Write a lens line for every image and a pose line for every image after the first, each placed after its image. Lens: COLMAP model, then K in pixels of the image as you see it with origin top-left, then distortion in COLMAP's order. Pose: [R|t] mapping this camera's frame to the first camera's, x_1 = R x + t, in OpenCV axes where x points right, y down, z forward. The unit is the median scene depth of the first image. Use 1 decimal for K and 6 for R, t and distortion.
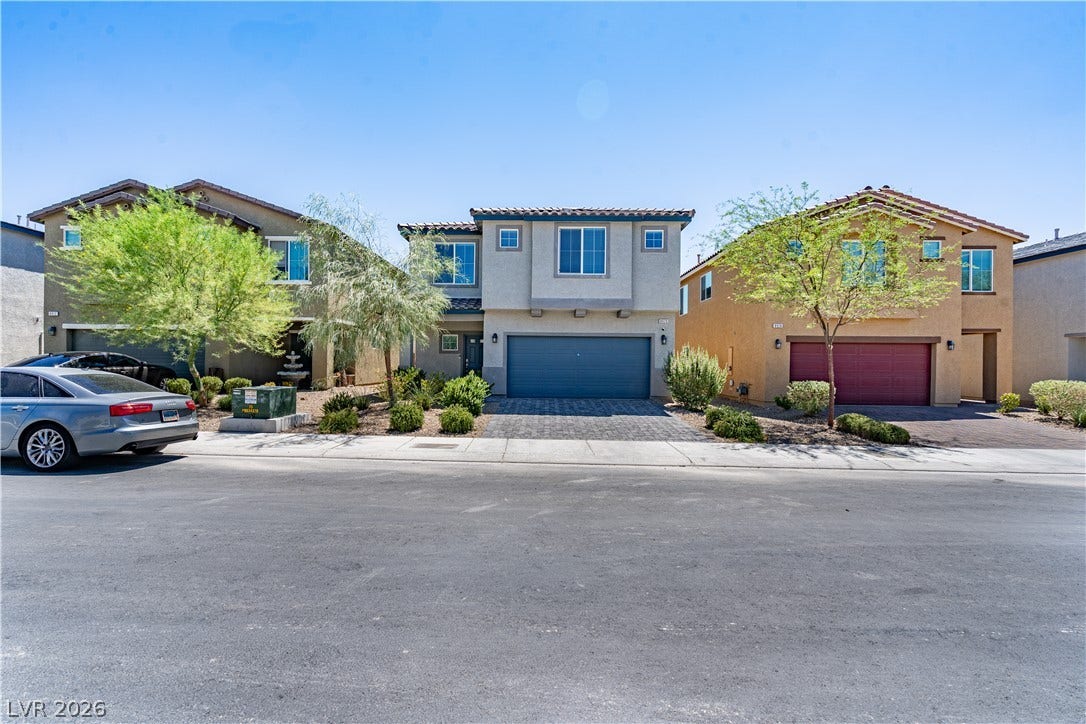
lens RADIAL K [[496.2, 0, 542.3], [0, 496.2, 363.3], [0, 0, 1]] dist [-0.004596, -0.000001]
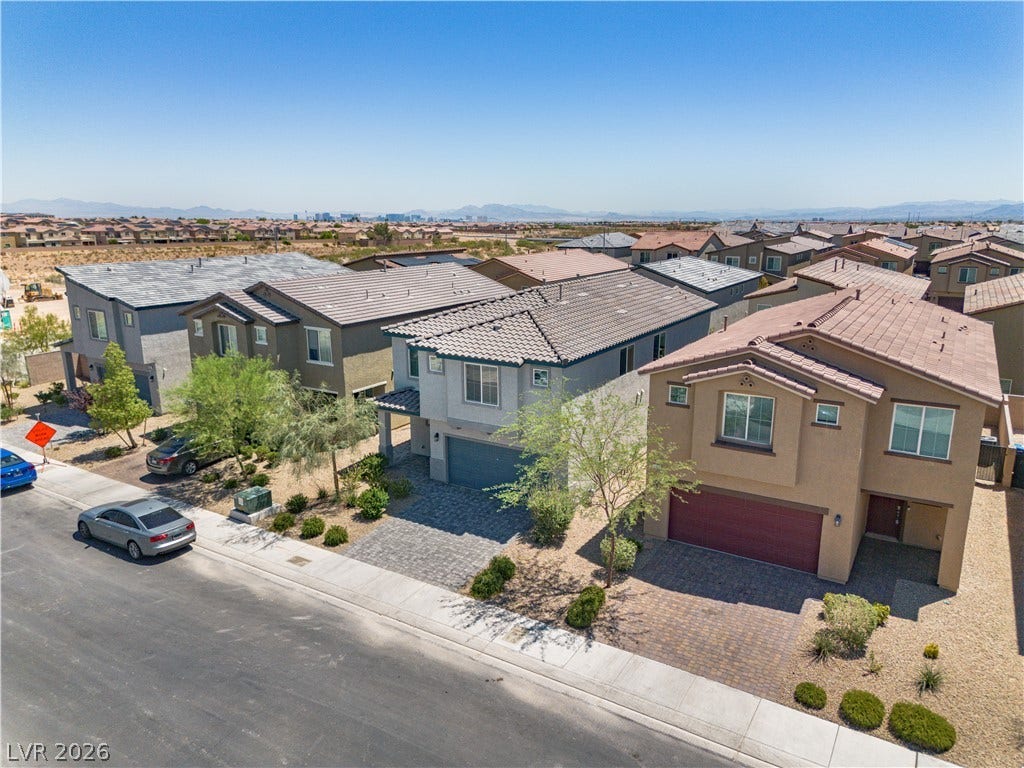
lens RADIAL K [[721.4, 0, 513.7], [0, 721.4, 384.1], [0, 0, 1]] dist [0.043717, -0.011861]
pose [[0.859595, 0.107948, -0.499444, 0.992000], [0.010505, 0.973490, 0.228486, -0.612936], [0.510868, -0.201652, 0.835673, -0.381267]]
